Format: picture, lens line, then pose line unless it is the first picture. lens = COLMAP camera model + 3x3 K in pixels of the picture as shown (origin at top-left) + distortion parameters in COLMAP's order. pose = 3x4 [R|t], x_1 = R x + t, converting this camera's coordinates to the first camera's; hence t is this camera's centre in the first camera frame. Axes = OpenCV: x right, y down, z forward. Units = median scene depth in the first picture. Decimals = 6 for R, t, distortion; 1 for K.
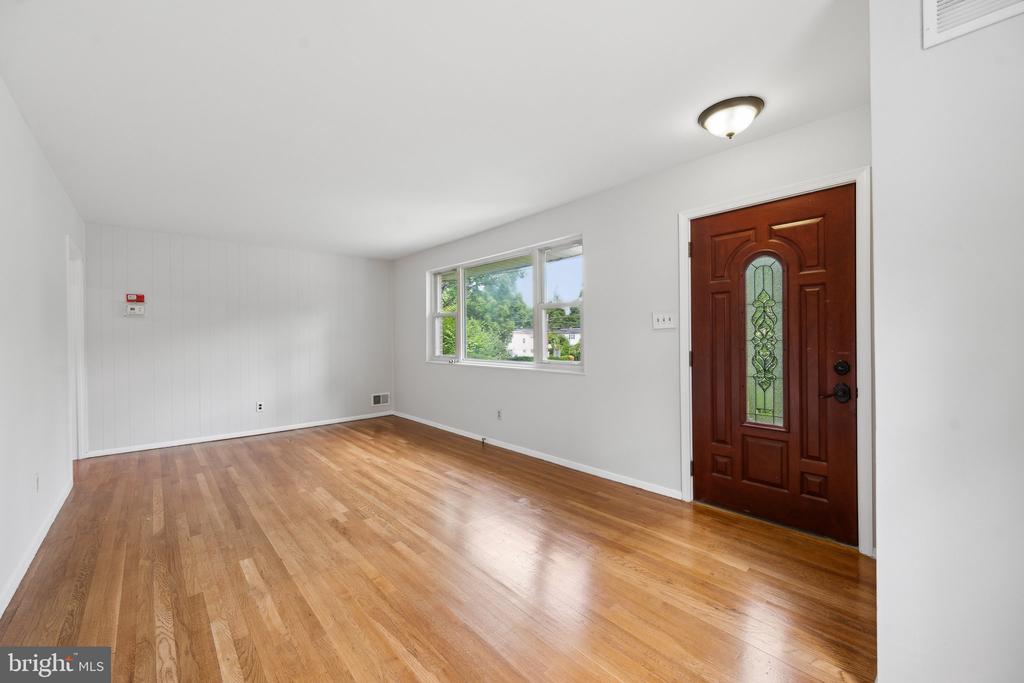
lens RADIAL K [[401.4, 0, 512.1], [0, 401.4, 338.3], [0, 0, 1]] dist [-0.001980, -0.000295]
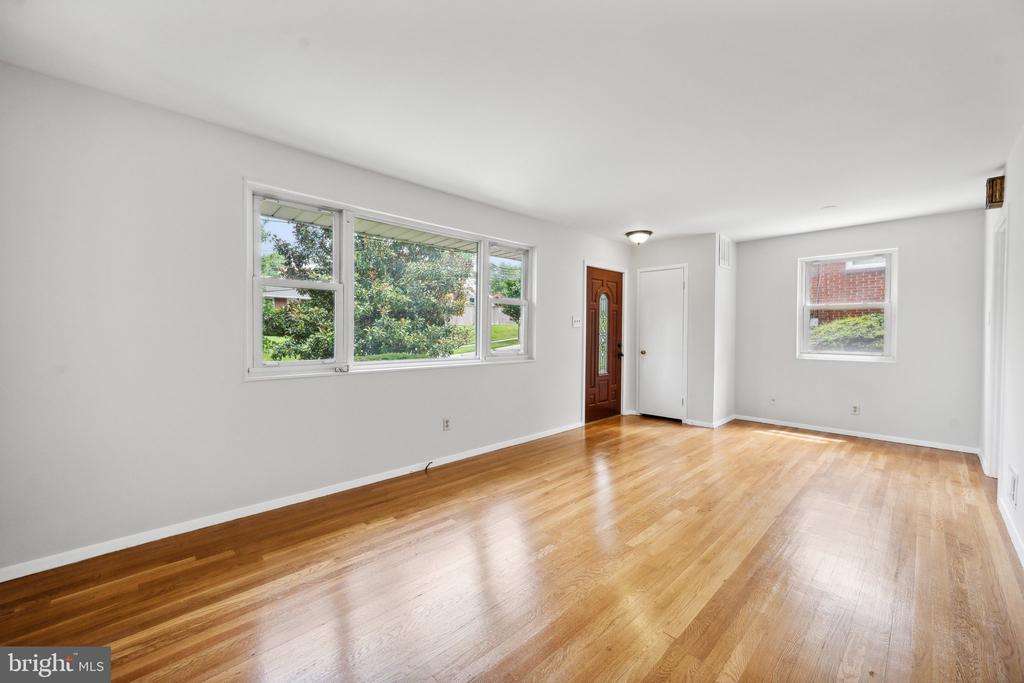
lens RADIAL K [[401.4, 0, 512.1], [0, 401.4, 338.3], [0, 0, 1]] dist [-0.001980, -0.000295]
pose [[-0.029297, -0.007697, 0.999541, -1.368713], [-0.005218, 0.999958, 0.007547, 0.013349], [-0.999557, -0.004994, -0.029336, 1.435914]]
